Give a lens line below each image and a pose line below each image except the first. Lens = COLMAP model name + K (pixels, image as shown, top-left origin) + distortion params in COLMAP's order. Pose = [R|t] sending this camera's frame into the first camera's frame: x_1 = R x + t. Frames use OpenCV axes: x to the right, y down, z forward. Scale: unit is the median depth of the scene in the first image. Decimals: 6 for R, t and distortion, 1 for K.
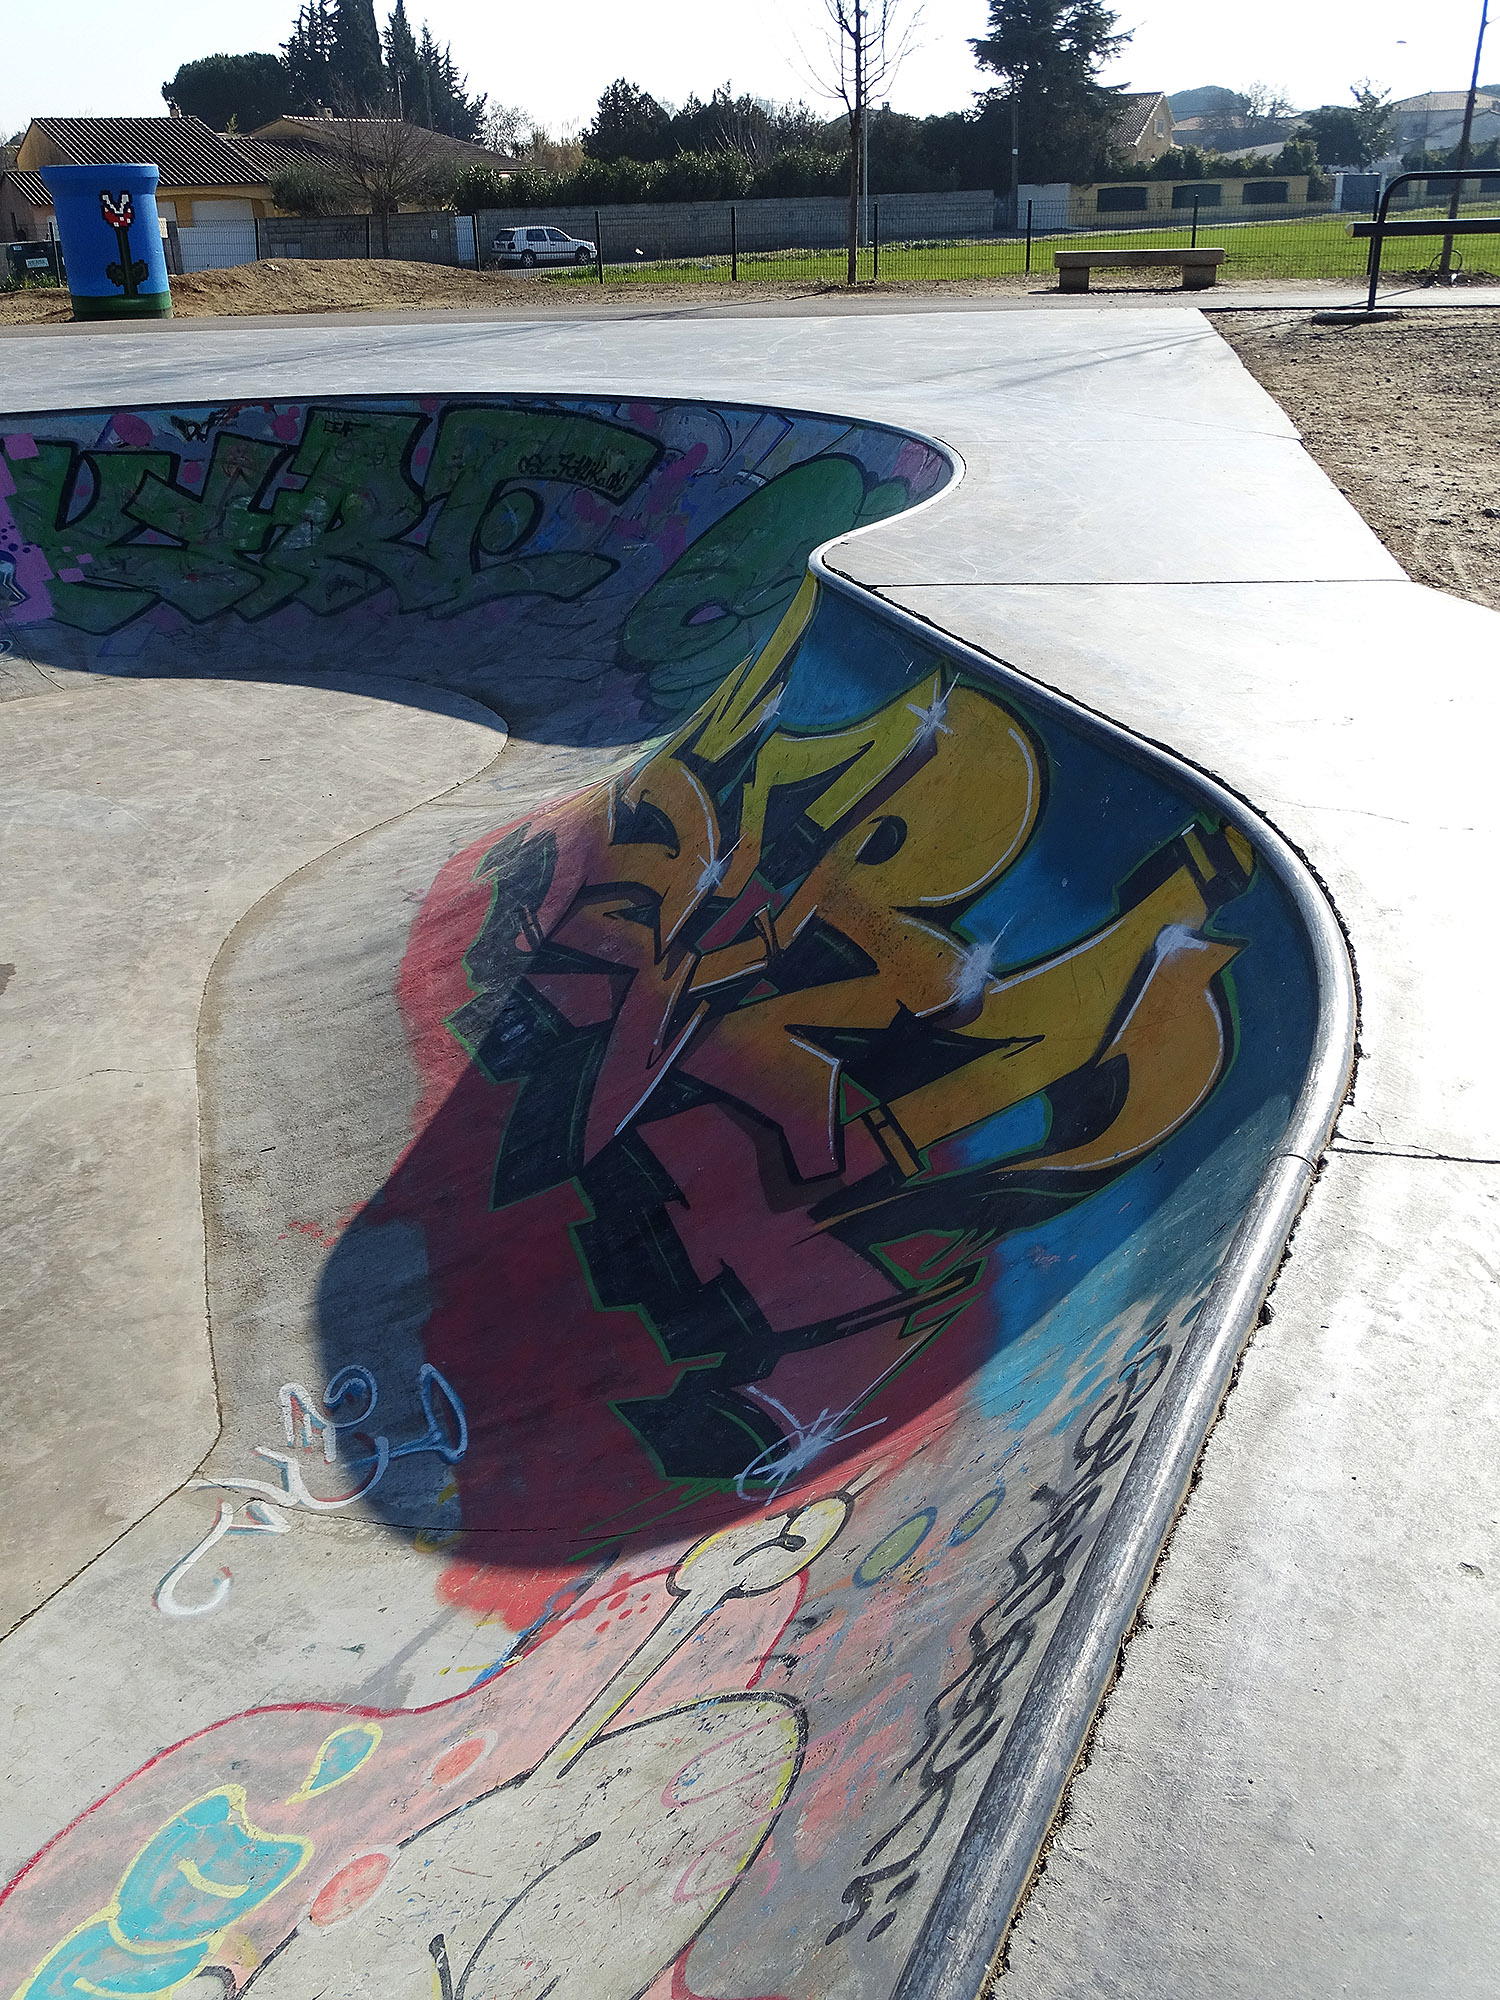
lens RADIAL K [[1719.0, 0, 746.1], [0, 1719.0, 1000.8], [0, 0, 1]] dist [0.000190, 0.001557]
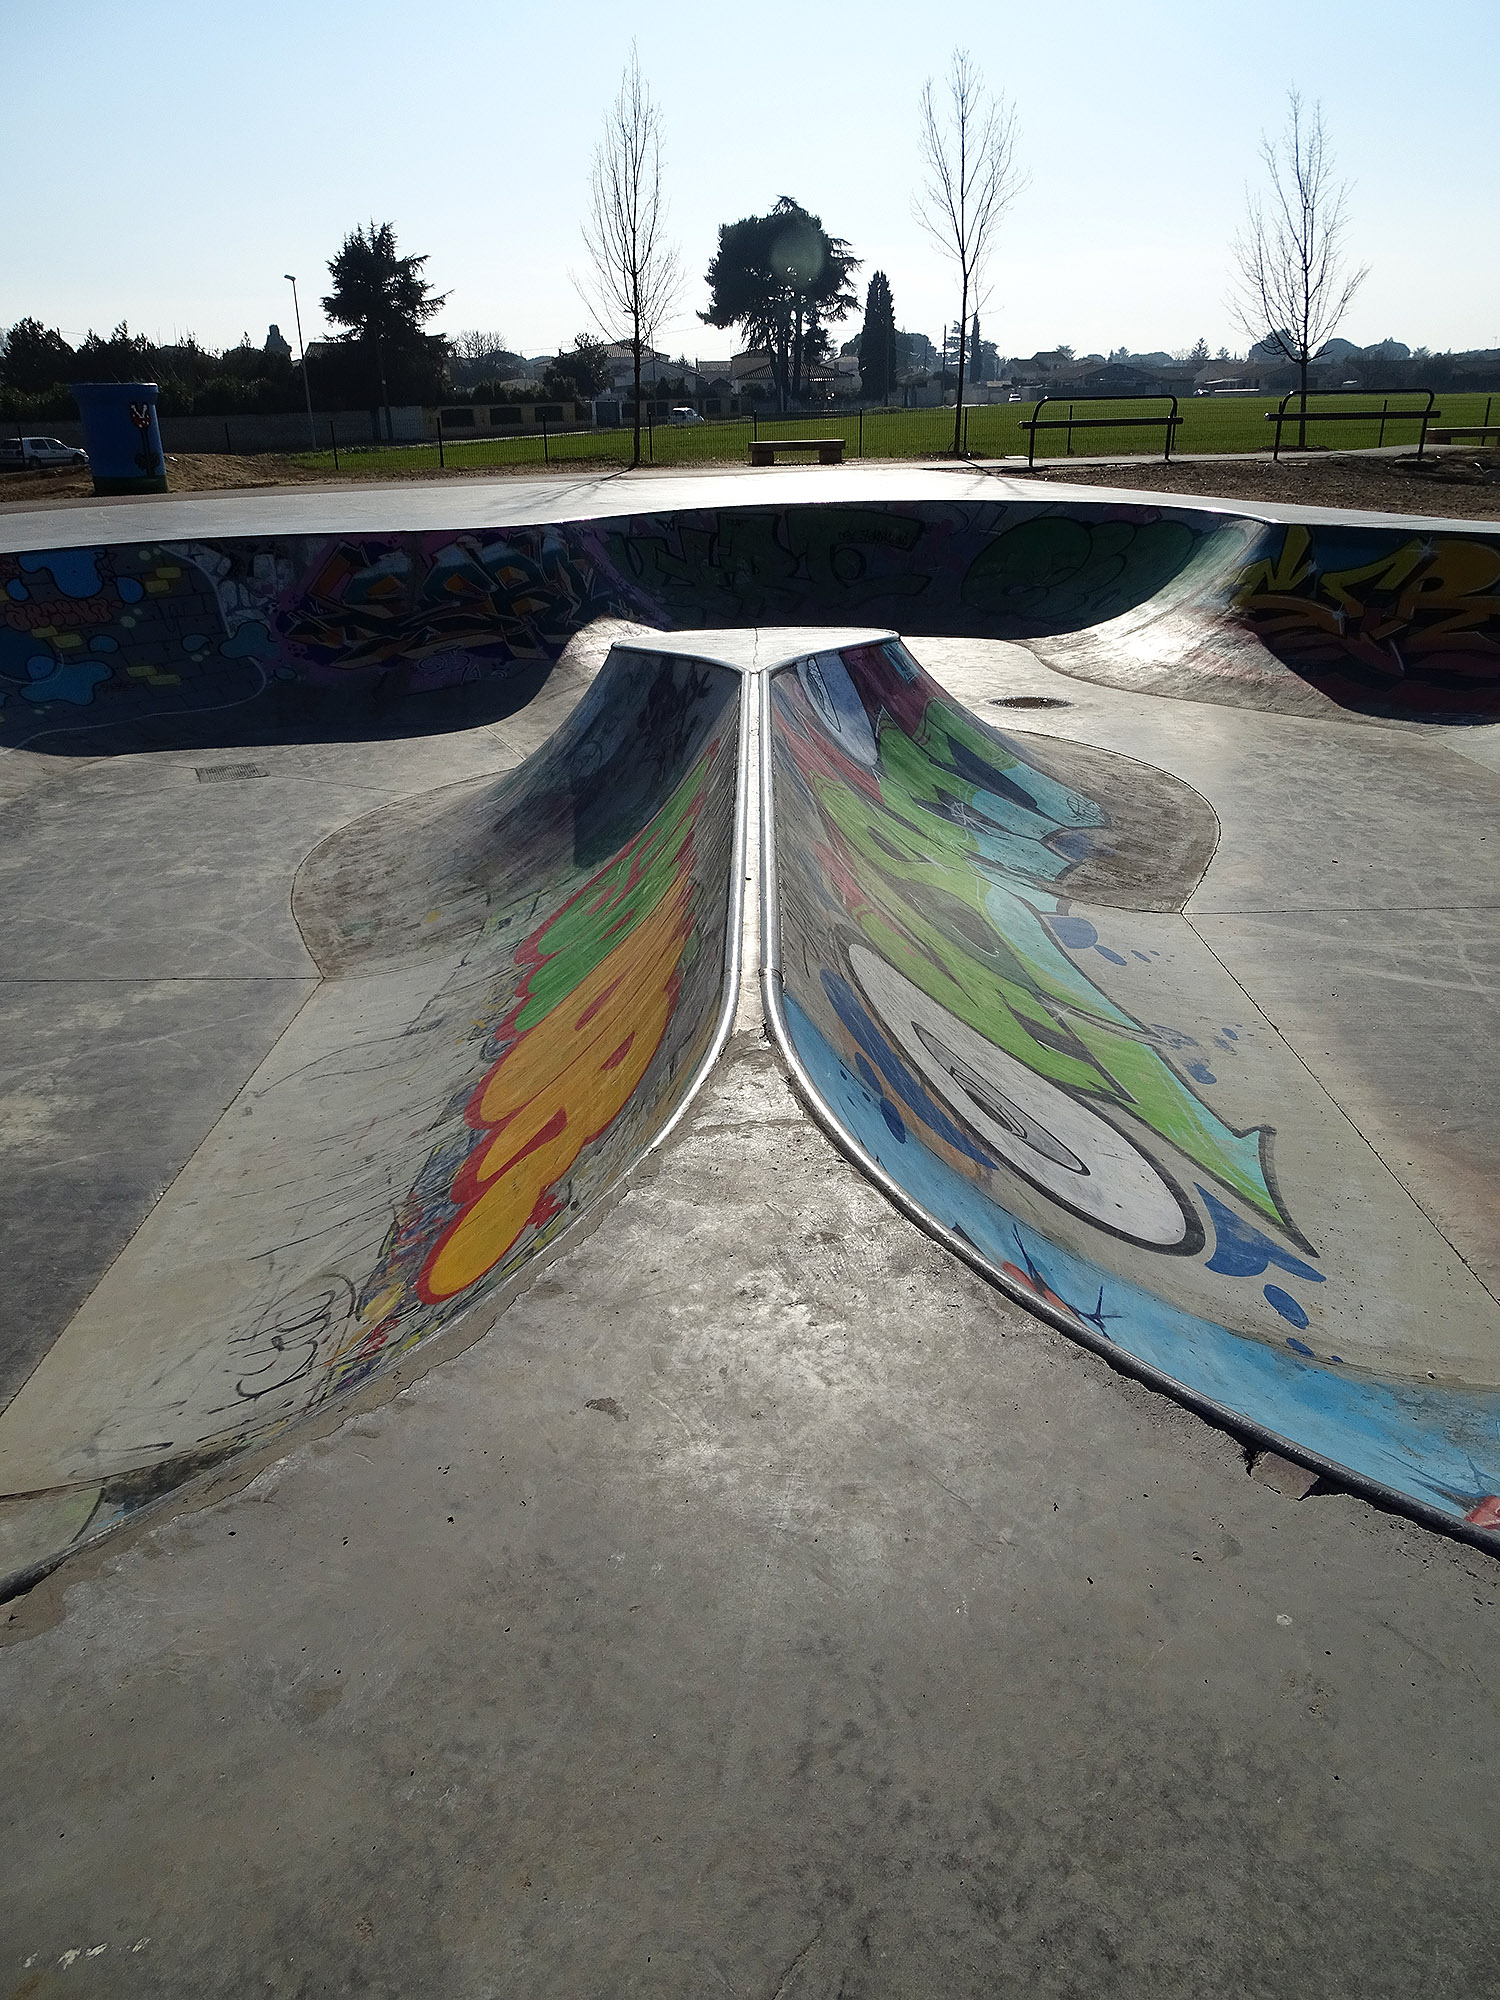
lens RADIAL K [[1381.8, 0, 744.8], [0, 1381.8, 1008.9], [0, 0, 1]] dist [-0.010477, -0.003616]
pose [[0.886256, -0.177185, 0.427967, -0.131857], [0.191205, 0.981495, 0.010397, 0.024042], [-0.421890, 0.072615, 0.903734, -0.045333]]
